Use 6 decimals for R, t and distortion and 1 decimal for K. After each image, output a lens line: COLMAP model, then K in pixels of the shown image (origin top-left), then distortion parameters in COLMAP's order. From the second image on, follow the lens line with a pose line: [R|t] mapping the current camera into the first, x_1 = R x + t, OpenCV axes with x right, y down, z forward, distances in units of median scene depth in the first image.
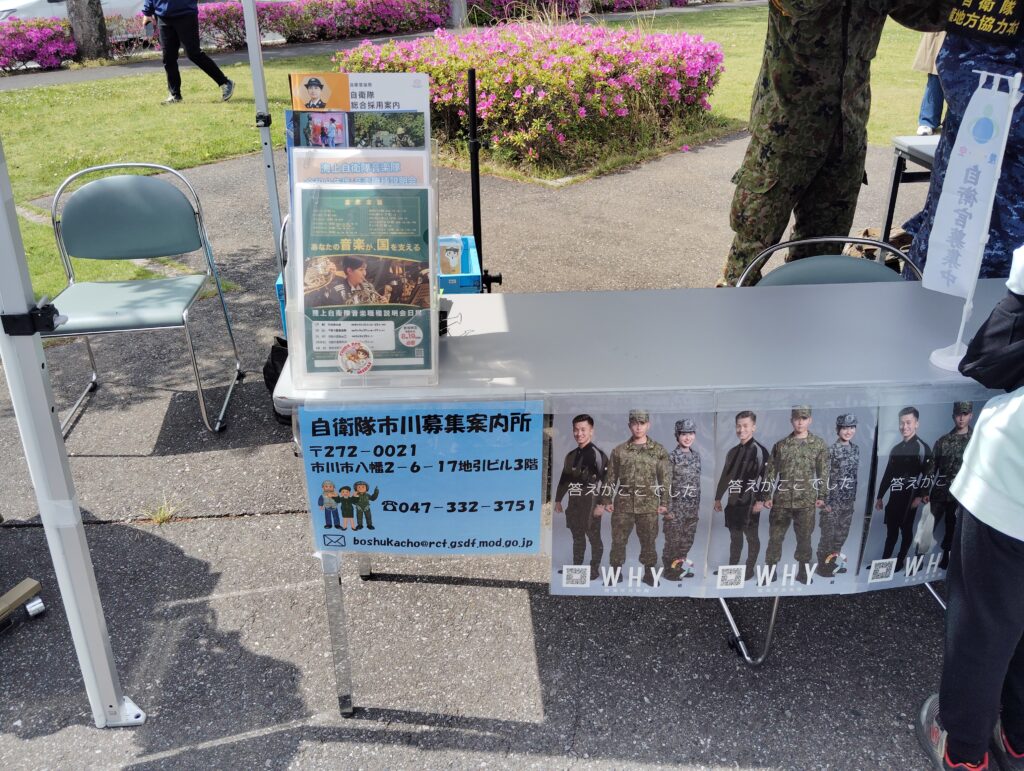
lens RADIAL K [[980.8, 0, 596.5], [0, 980.8, 395.8], [0, 0, 1]] dist [0.095184, -0.183581]
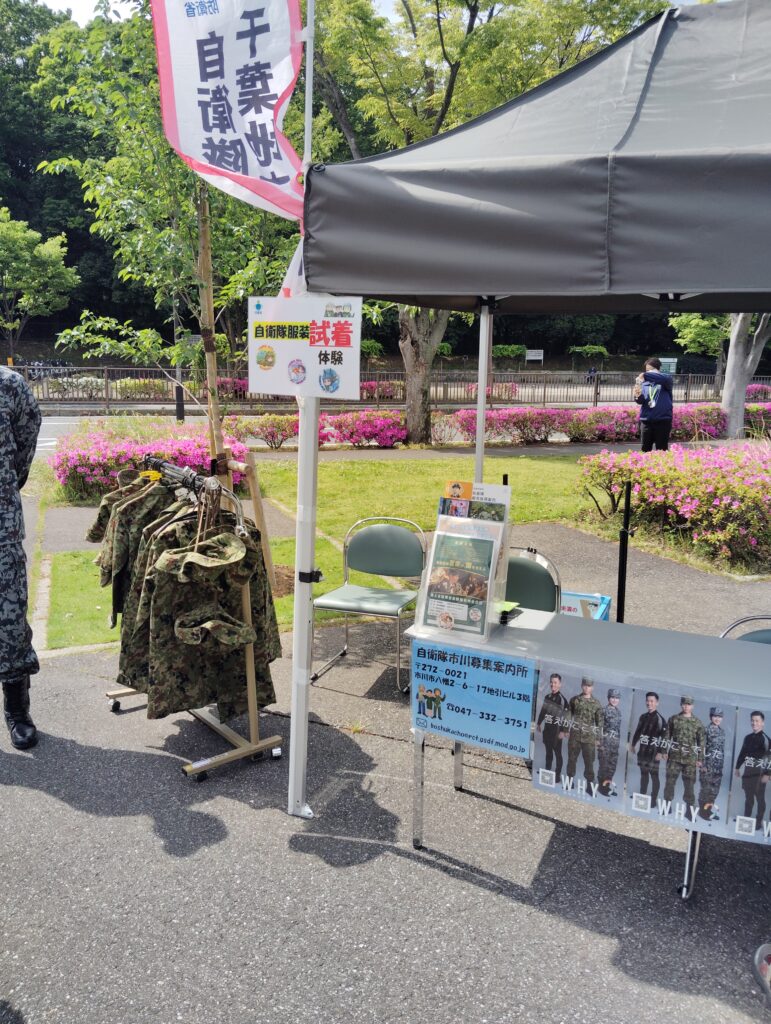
lens RADIAL K [[980.8, 0, 389.3], [0, 980.8, 510.1], [0, 0, 1]] dist [0.095184, -0.183581]
pose [[0.878677, 0.108723, -0.464871, 0.473299], [-0.228958, 0.950407, -0.210487, 0.166199], [0.418932, 0.291387, 0.859994, -0.685665]]
